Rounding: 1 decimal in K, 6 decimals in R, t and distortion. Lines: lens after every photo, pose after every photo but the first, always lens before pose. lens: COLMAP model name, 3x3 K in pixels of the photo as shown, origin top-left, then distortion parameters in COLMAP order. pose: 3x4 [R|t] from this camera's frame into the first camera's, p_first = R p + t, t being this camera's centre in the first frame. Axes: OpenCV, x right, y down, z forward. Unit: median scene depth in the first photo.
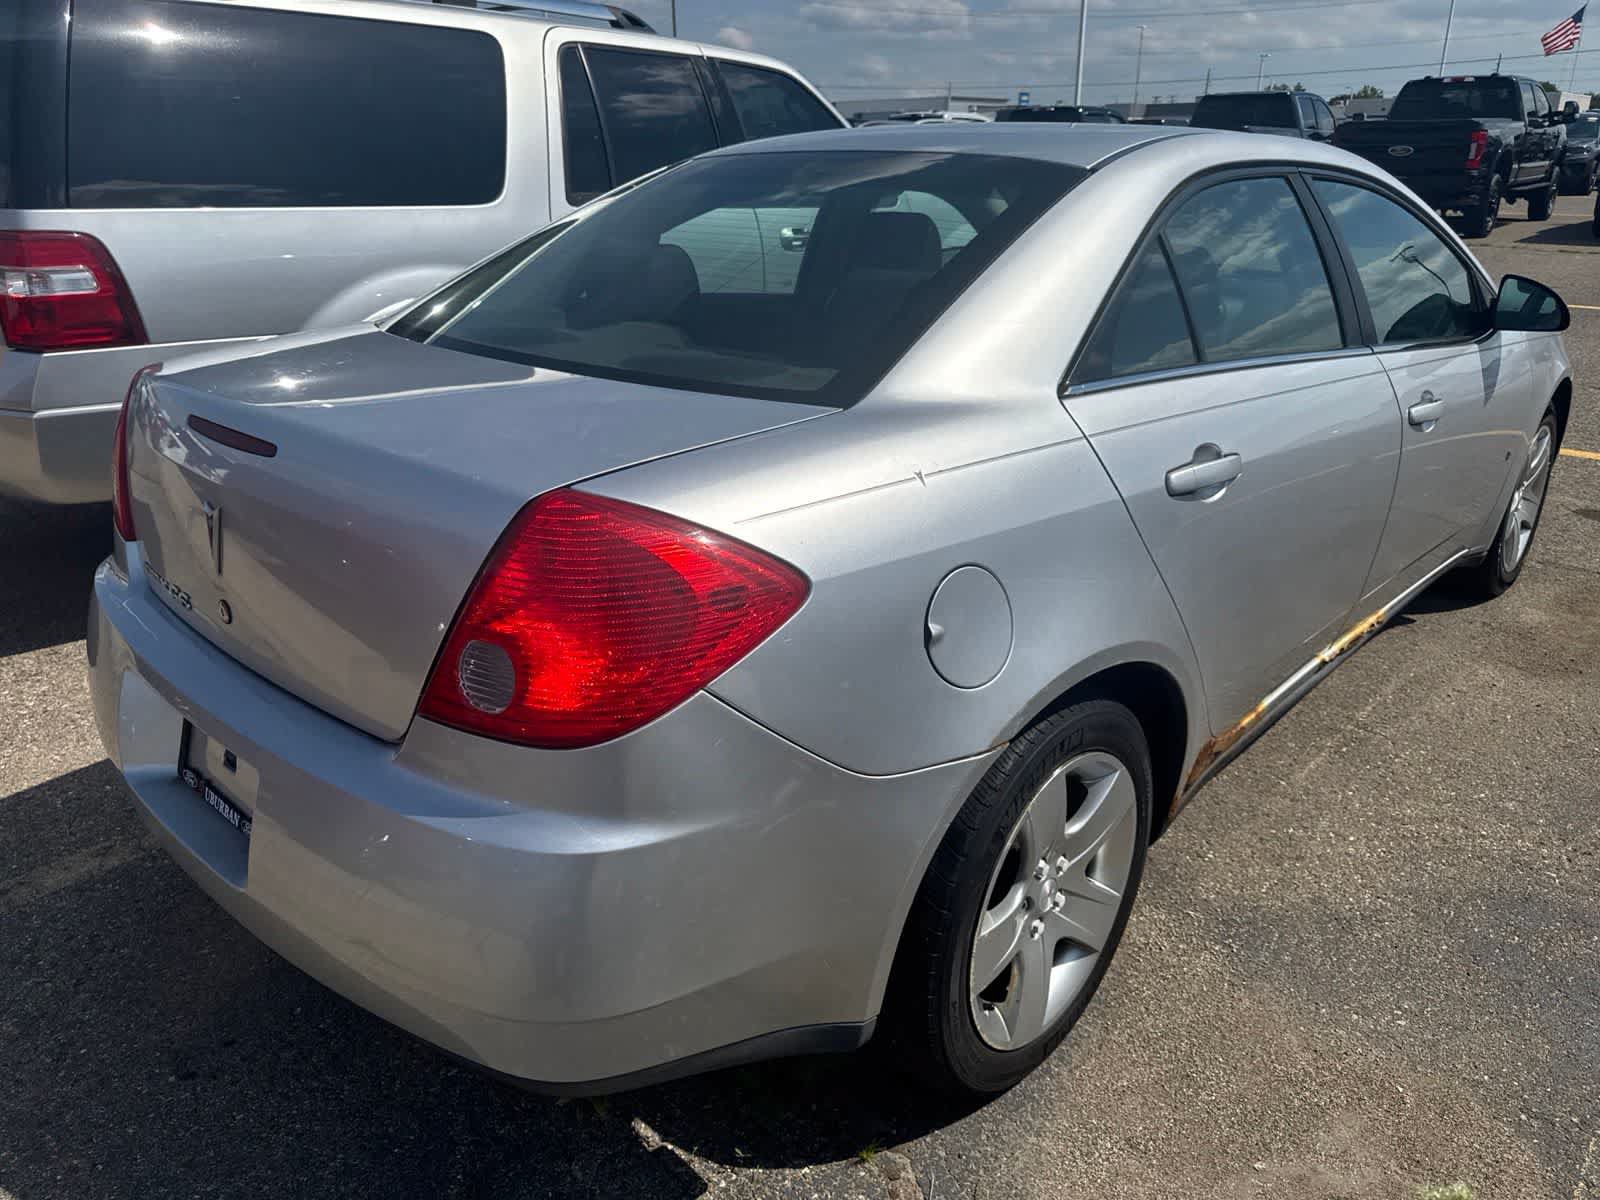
lens RADIAL K [[1149.3, 0, 780.7], [0, 1149.3, 601.3], [0, 0, 1]] dist [-0.009465, 0.009222]
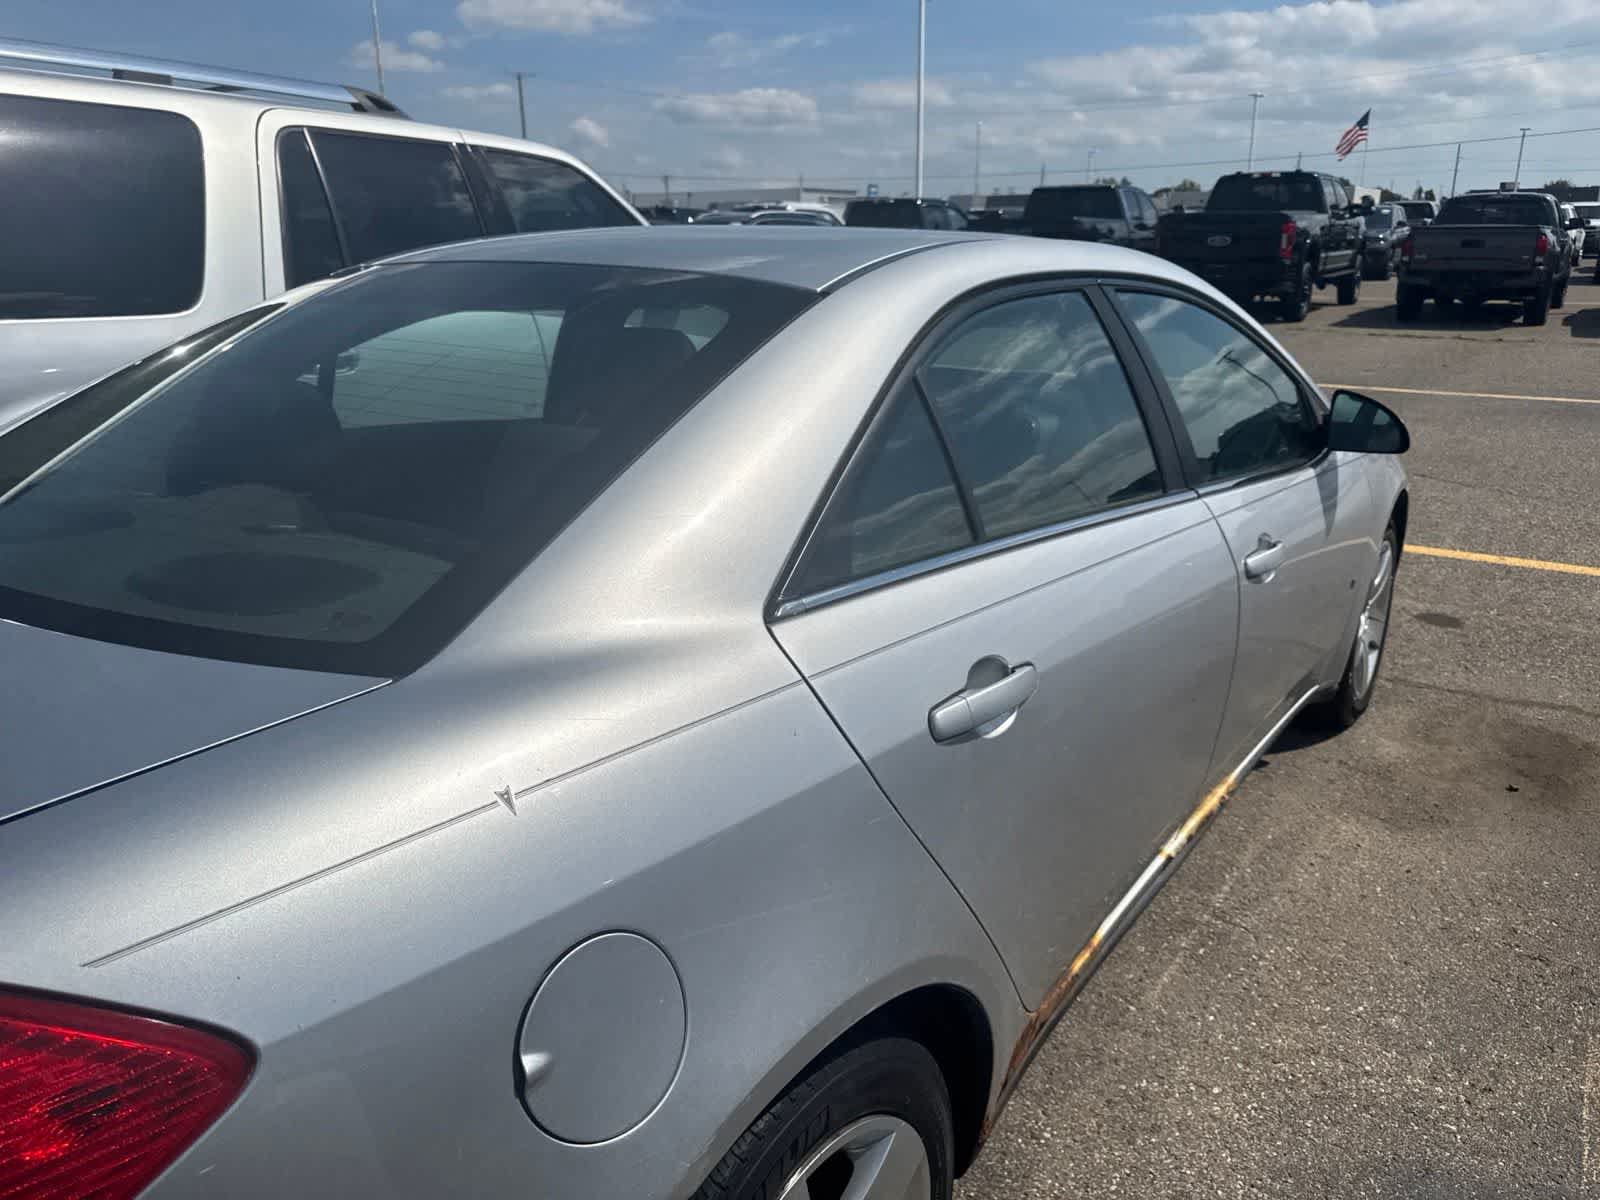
lens RADIAL K [[1142.0, 0, 804.3], [0, 1142.0, 599.8], [0, 0, 1]] dist [0.005064, -0.009600]
pose [[0.991282, -0.039617, 0.125663, 0.075494], [0.048008, 0.996764, -0.064469, -0.061135], [-0.122702, 0.069940, 0.989976, 0.132093]]
